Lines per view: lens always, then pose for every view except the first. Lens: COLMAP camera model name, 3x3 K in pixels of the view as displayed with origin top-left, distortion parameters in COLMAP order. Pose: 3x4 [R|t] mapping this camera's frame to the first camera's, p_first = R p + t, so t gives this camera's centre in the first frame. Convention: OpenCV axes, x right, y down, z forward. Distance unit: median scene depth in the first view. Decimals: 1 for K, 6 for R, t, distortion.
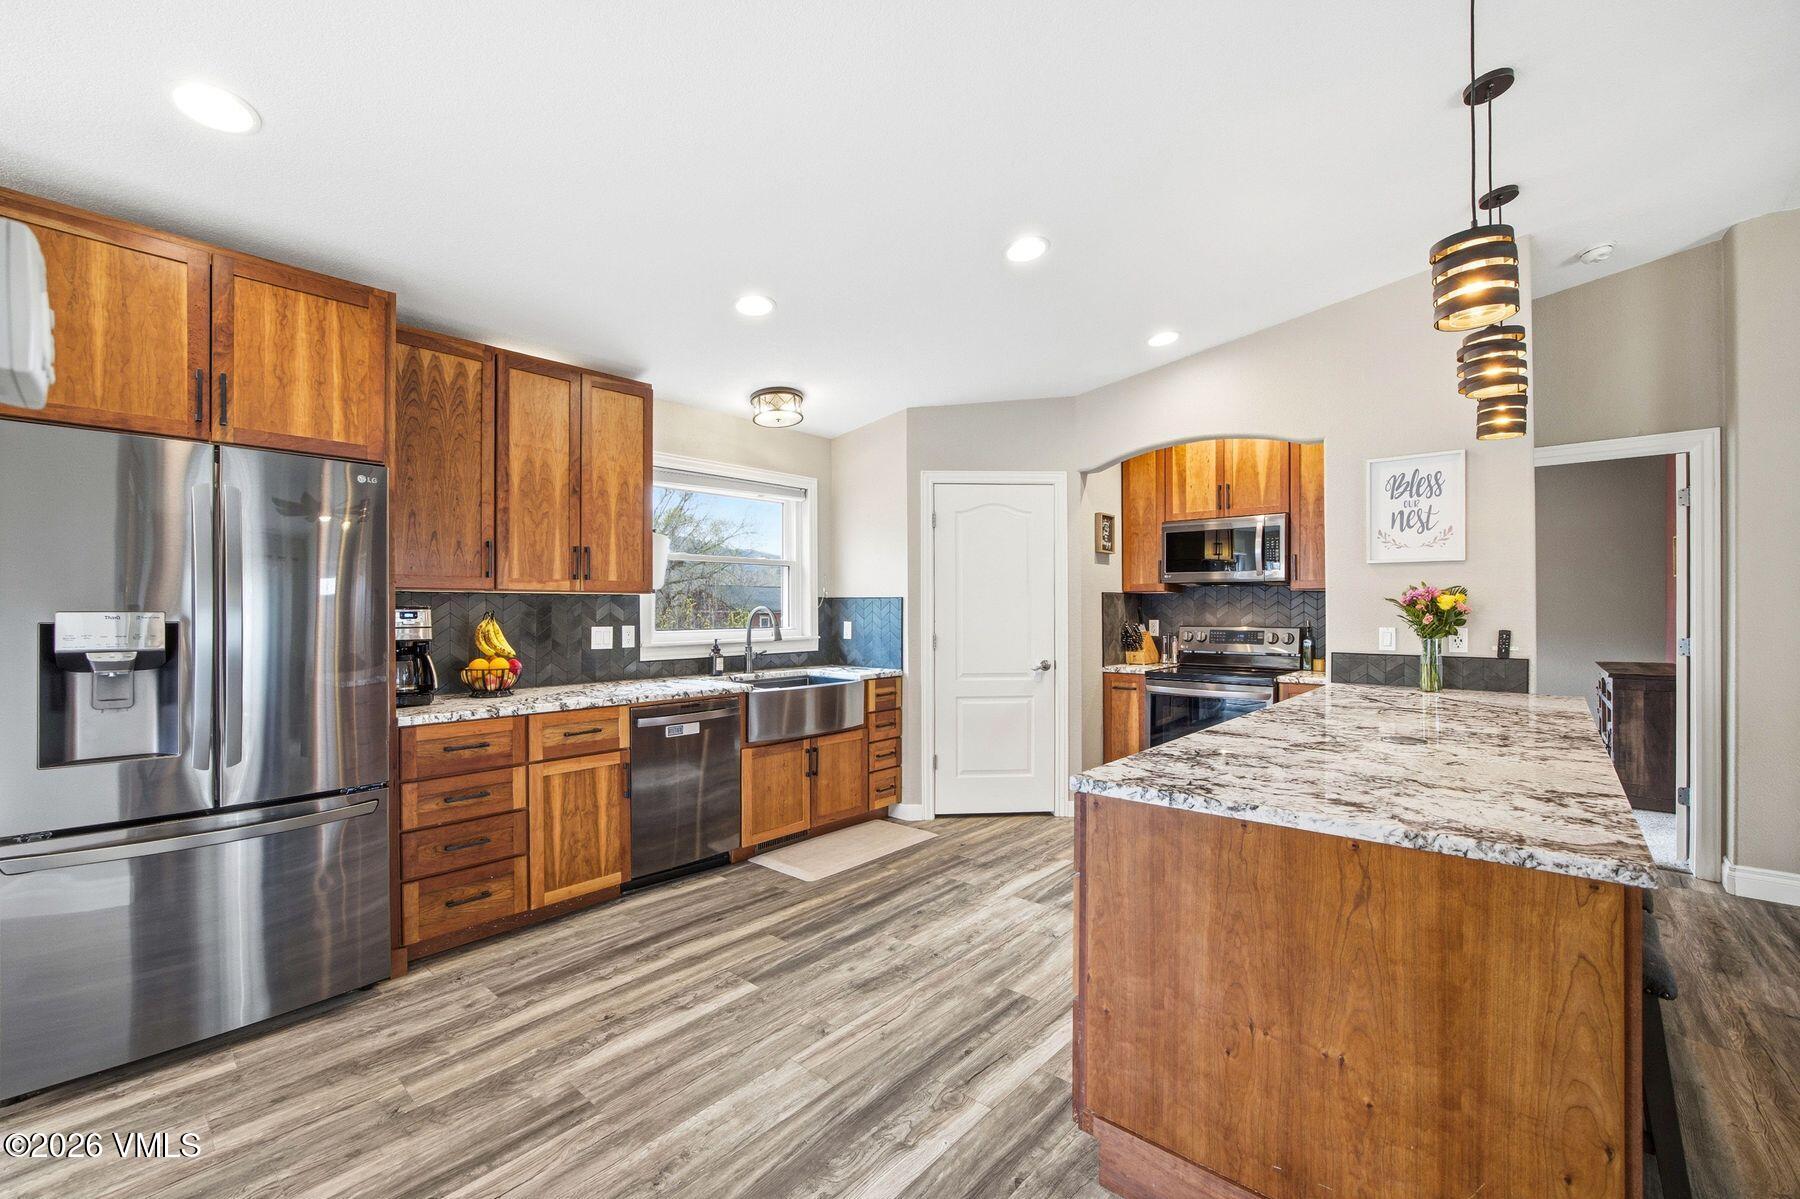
lens RADIAL K [[756.3, 0, 856.3], [0, 756.3, 603.9], [0, 0, 1]] dist [-0.019137, 0.002425]
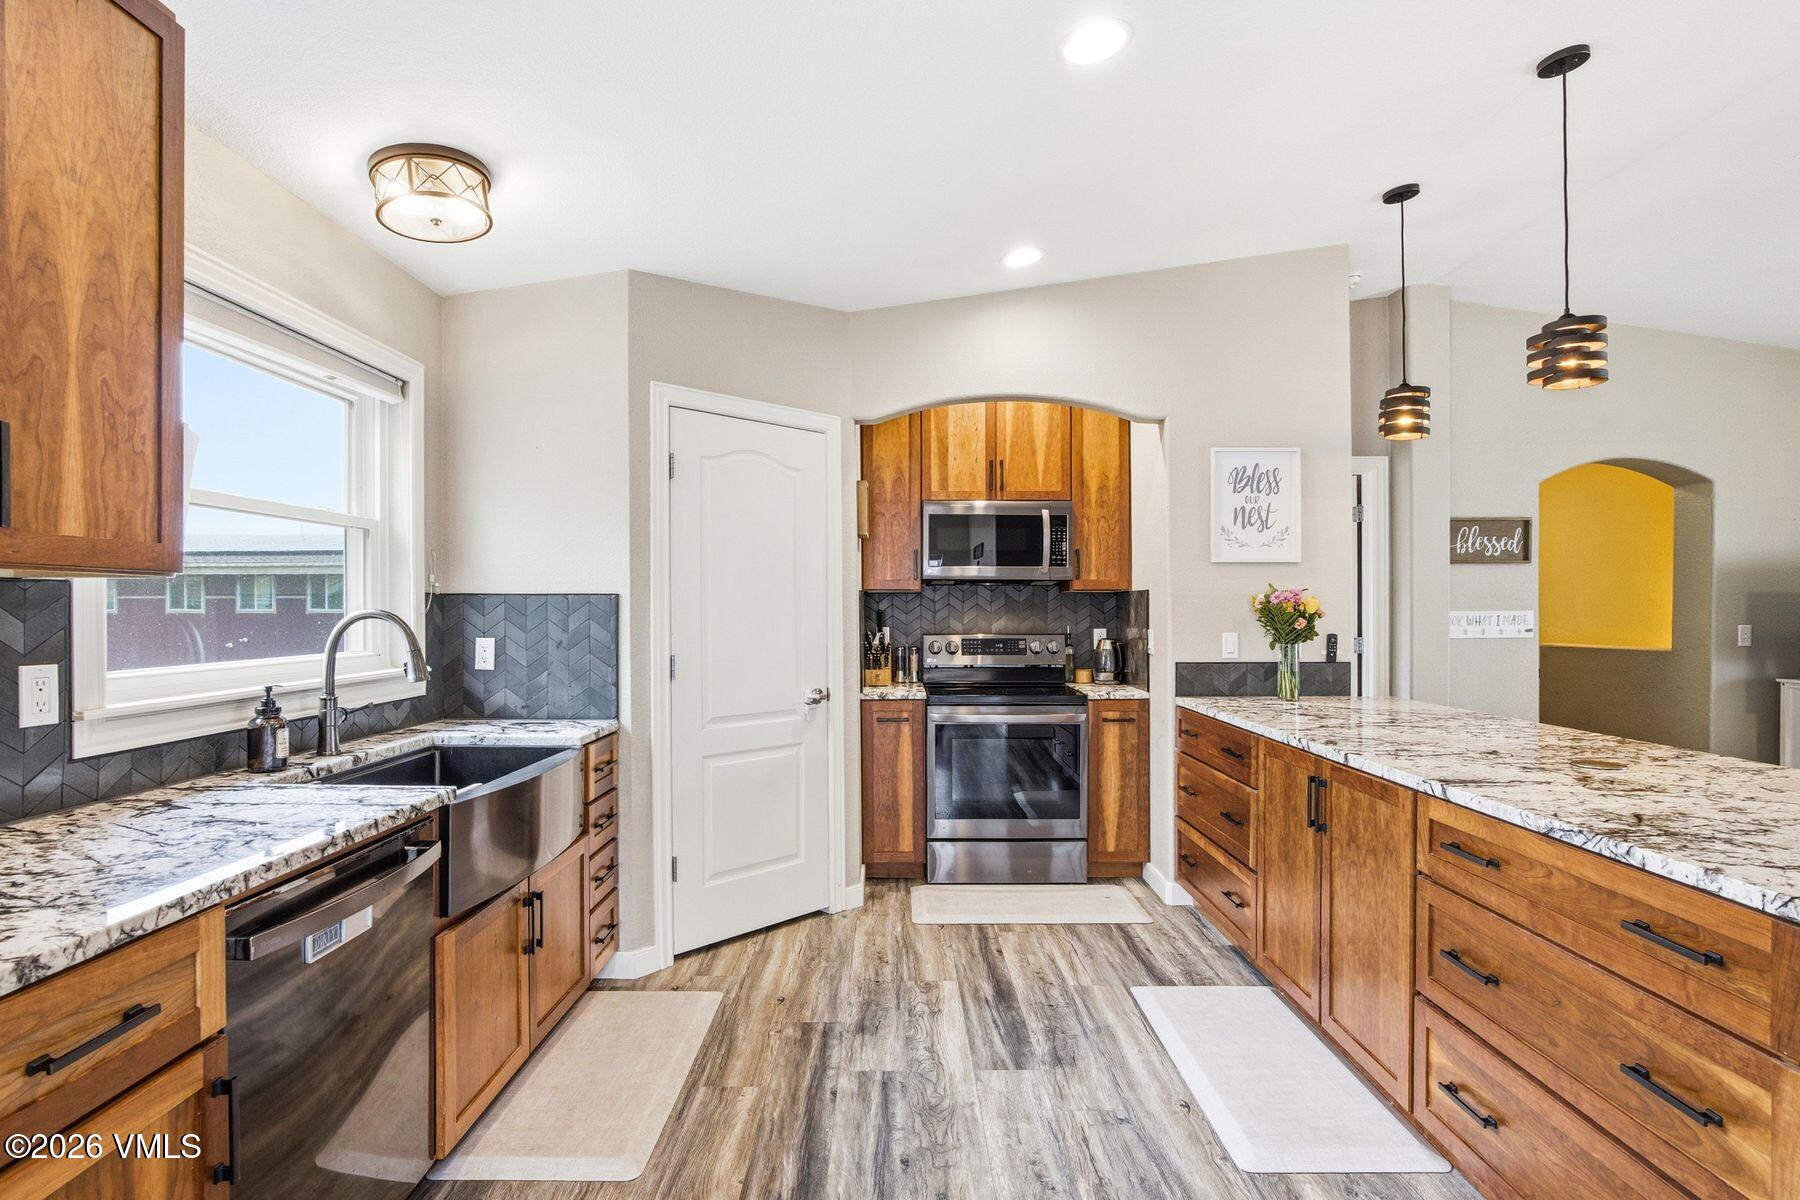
lens RADIAL K [[896.1, 0, 902.7], [0, 896.1, 611.5], [0, 0, 1]] dist [-0.026201, 0.004121]
pose [[0.734452, -0.002087, 0.678658, -0.318244], [-0.002788, 0.999978, 0.006093, -0.000238], [-0.678655, -0.006367, 0.734429, 0.464556]]
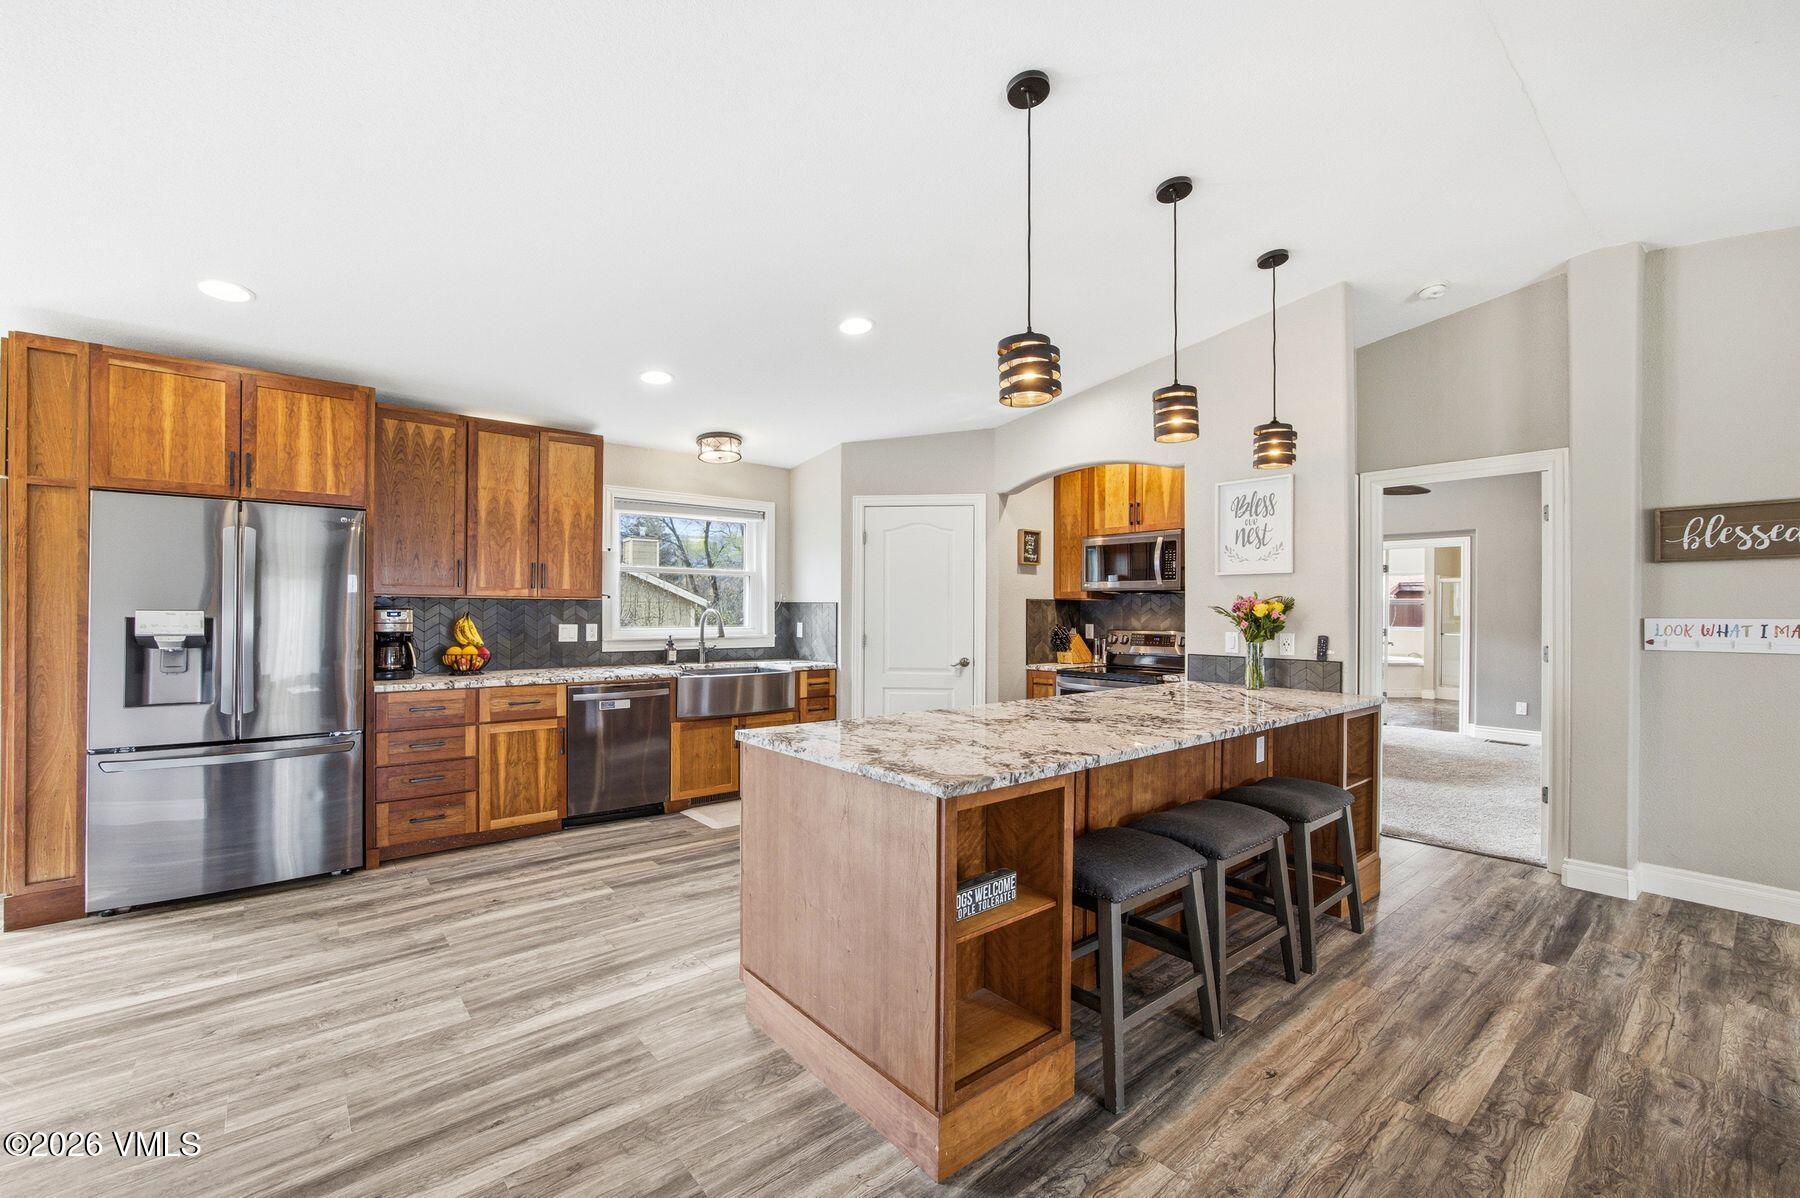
lens RADIAL K [[733.1, 0, 888.0], [0, 733.1, 605.3], [0, 0, 1]] dist [-0.015788, -0.000686]
pose [[0.991856, 0.006733, -0.127186, 0.389759], [-0.006940, 0.999975, -0.001188, -0.004856], [0.127175, 0.002061, 0.991878, -0.178911]]
